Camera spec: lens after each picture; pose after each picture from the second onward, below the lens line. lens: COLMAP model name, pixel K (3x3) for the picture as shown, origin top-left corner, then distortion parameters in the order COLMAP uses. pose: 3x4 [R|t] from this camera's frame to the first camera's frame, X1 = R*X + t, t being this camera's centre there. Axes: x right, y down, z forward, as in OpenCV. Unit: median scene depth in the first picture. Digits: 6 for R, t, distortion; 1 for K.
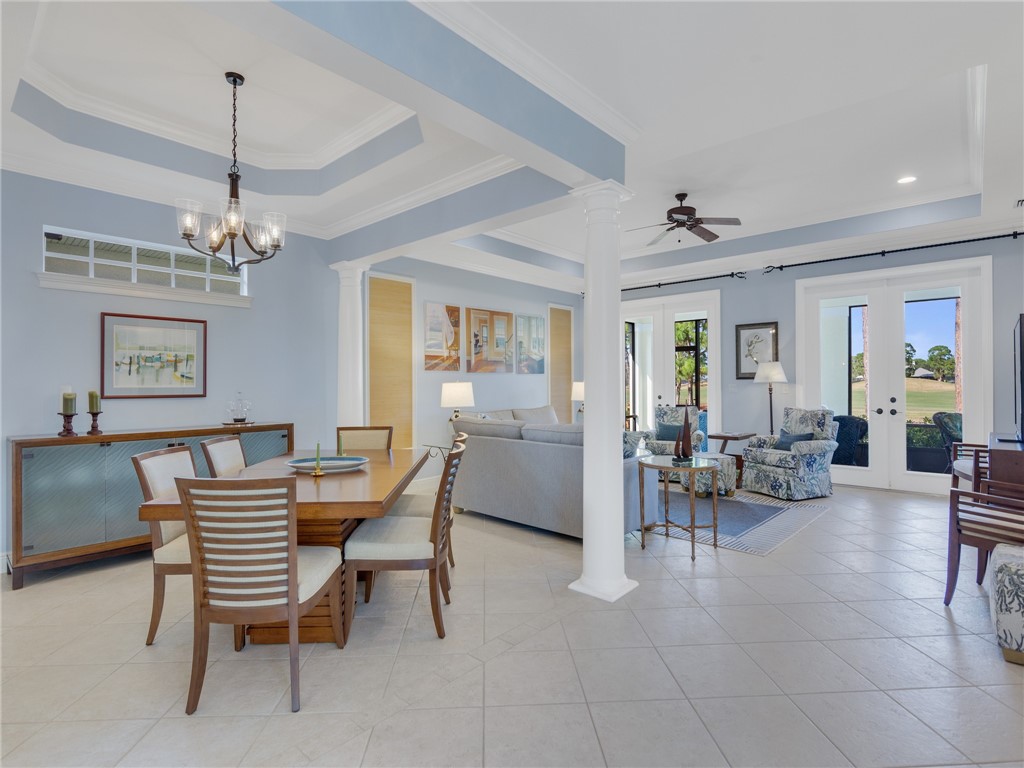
lens RADIAL K [[522.2, 0, 512.8], [0, 522.2, 386.9], [0, 0, 1]] dist [-0.000543, -0.000277]
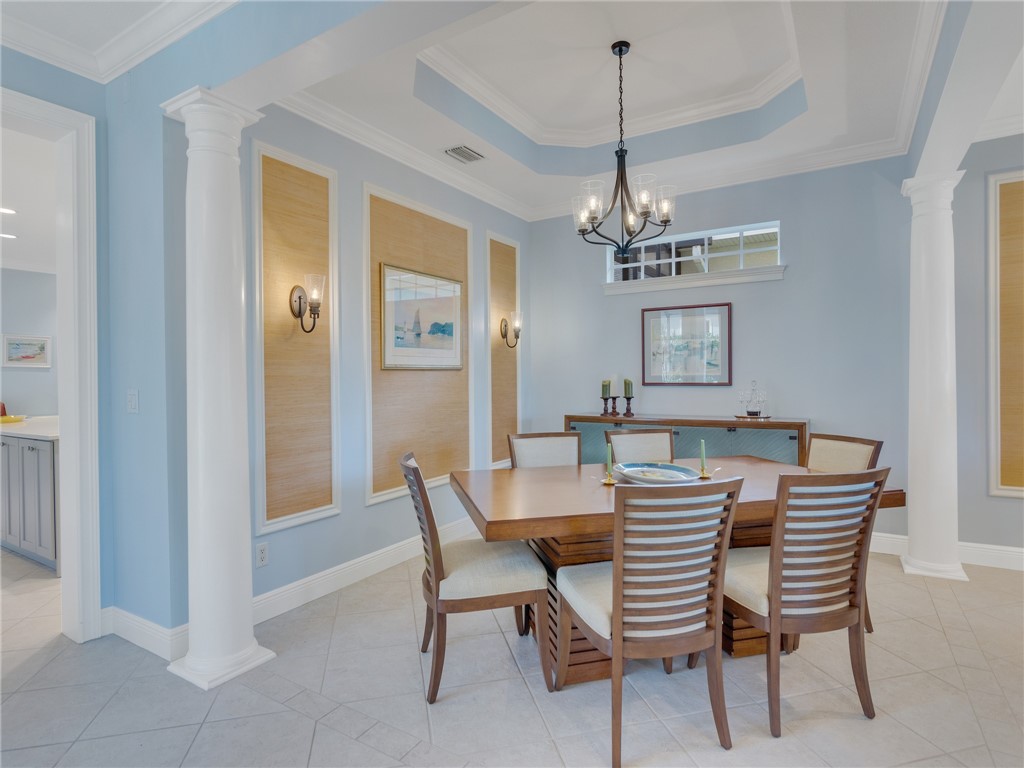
lens RADIAL K [[562.1, 0, 512.0], [0, 562.1, 384.0], [0, 0, 1]] dist [0.021079, 0.000251]
pose [[0.179288, 0.015977, -0.983667, 0.337530], [0.001983, 0.999860, 0.016601, -0.001072], [0.983795, -0.004927, 0.179231, 0.467486]]
